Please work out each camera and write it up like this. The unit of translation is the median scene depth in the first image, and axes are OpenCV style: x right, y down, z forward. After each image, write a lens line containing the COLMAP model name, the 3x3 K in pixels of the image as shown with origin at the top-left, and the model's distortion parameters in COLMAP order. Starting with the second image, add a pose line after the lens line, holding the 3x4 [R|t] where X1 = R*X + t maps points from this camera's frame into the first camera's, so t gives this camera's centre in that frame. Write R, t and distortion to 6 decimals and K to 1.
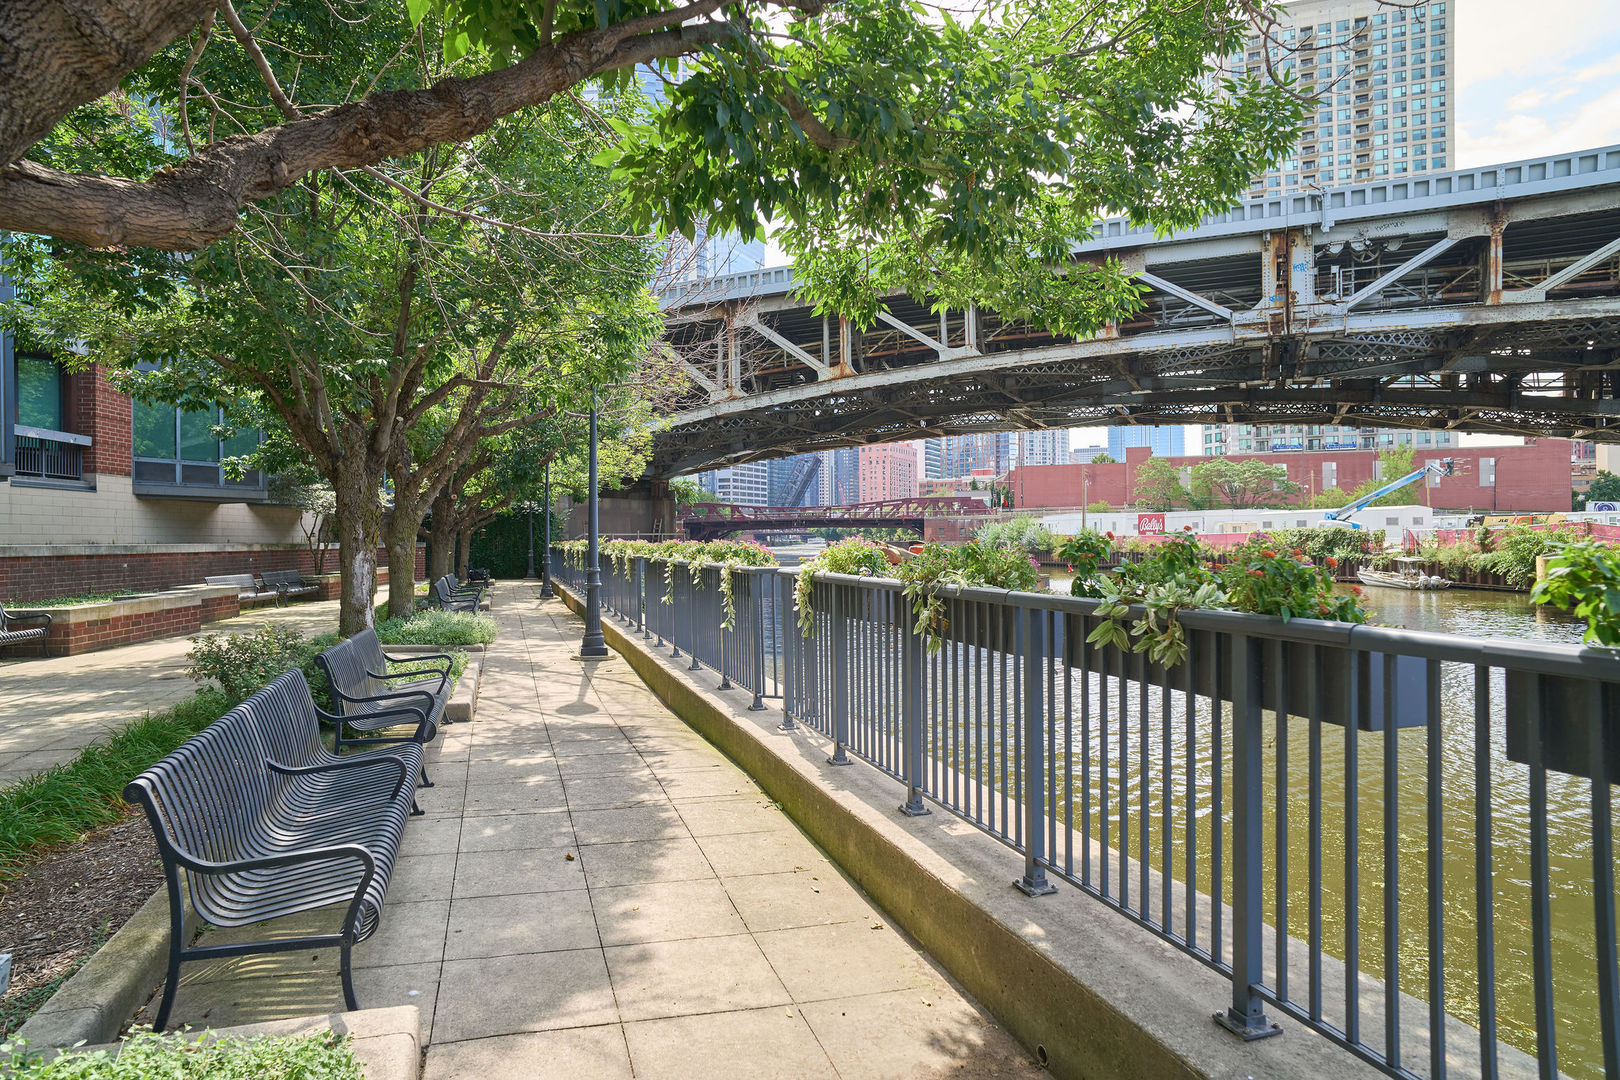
lens RADIAL K [[964.4, 0, 801.4], [0, 964.4, 538.8], [0, 0, 1]] dist [-0.060729, 0.045448]
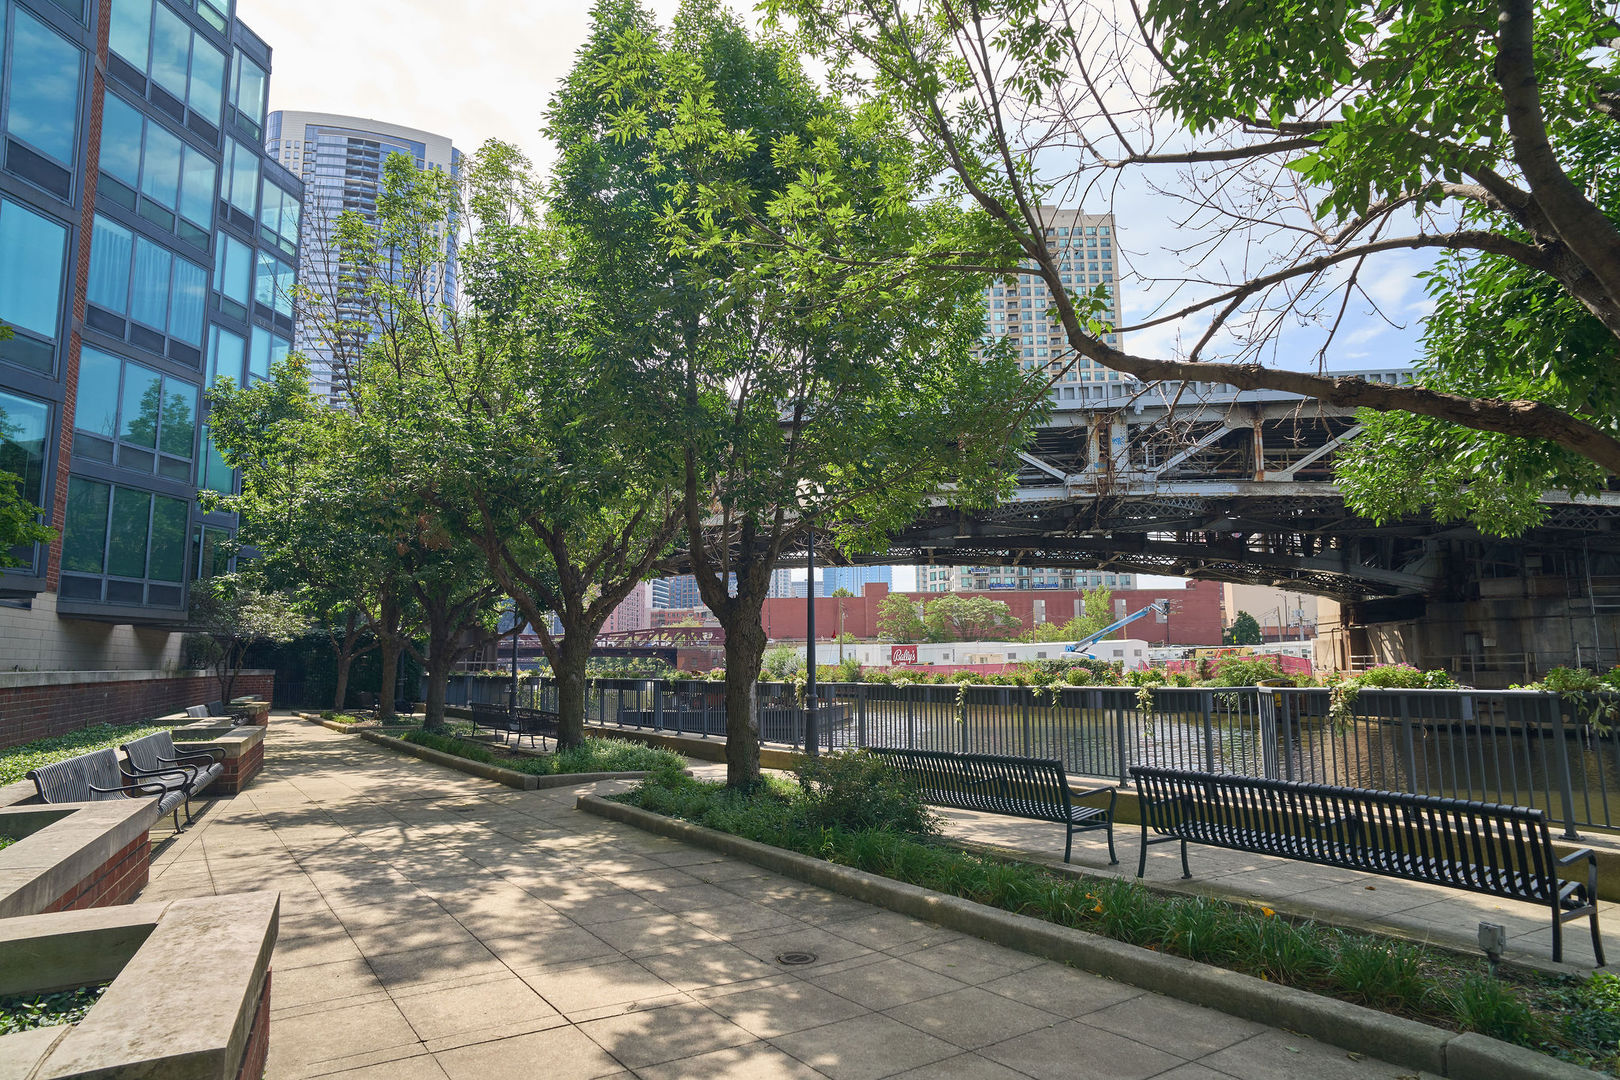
lens RADIAL K [[964.4, 0, 806.8], [0, 964.4, 538.4], [0, 0, 1]] dist [-0.060729, 0.045448]
pose [[0.956376, 0.040437, 0.289326, -0.194762], [-0.001268, 0.990939, -0.134306, 0.000651], [-0.292135, 0.128080, 0.947762, -0.022108]]
